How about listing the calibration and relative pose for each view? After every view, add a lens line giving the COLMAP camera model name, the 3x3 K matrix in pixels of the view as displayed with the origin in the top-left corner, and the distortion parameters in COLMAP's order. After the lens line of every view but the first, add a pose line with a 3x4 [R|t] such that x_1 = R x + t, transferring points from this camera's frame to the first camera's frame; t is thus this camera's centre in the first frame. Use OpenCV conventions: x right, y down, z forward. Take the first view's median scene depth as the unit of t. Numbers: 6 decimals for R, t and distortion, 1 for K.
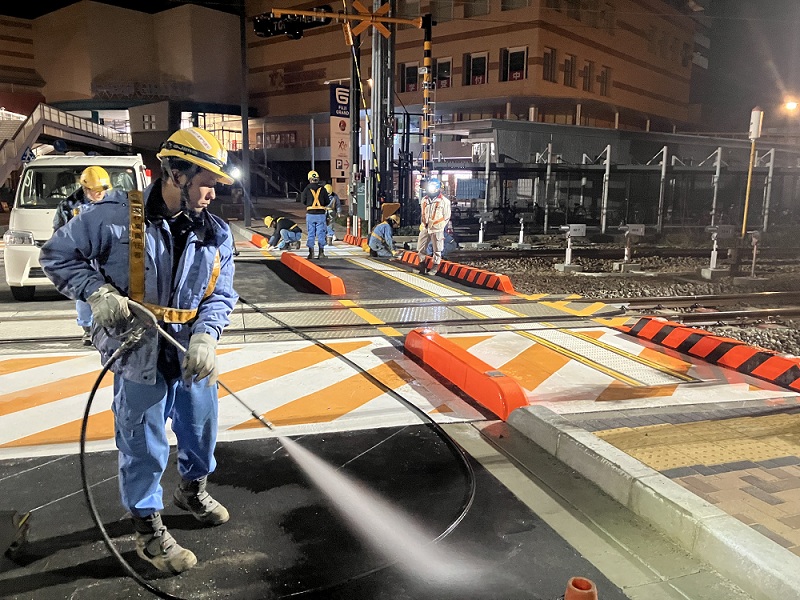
lens RADIAL K [[651.9, 0, 404.0], [0, 651.9, 299.6], [0, 0, 1]] dist [0.008409, -0.005164]
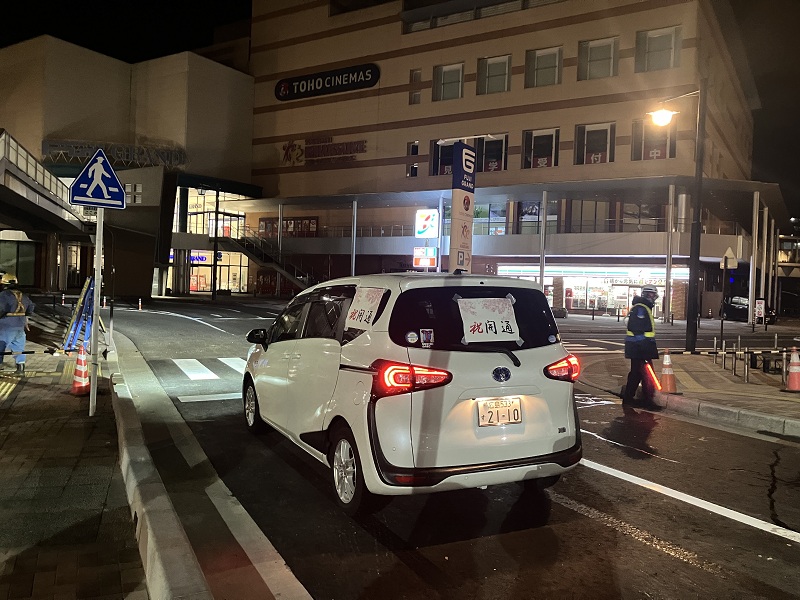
lens RADIAL K [[651.9, 0, 404.0], [0, 651.9, 299.6], [0, 0, 1]] dist [0.008409, -0.005164]
pose [[0.990361, 0.027298, 0.135795, -0.186459], [-0.005960, 0.987878, -0.155120, -0.046622], [-0.138383, 0.152815, 0.978518, 0.270941]]
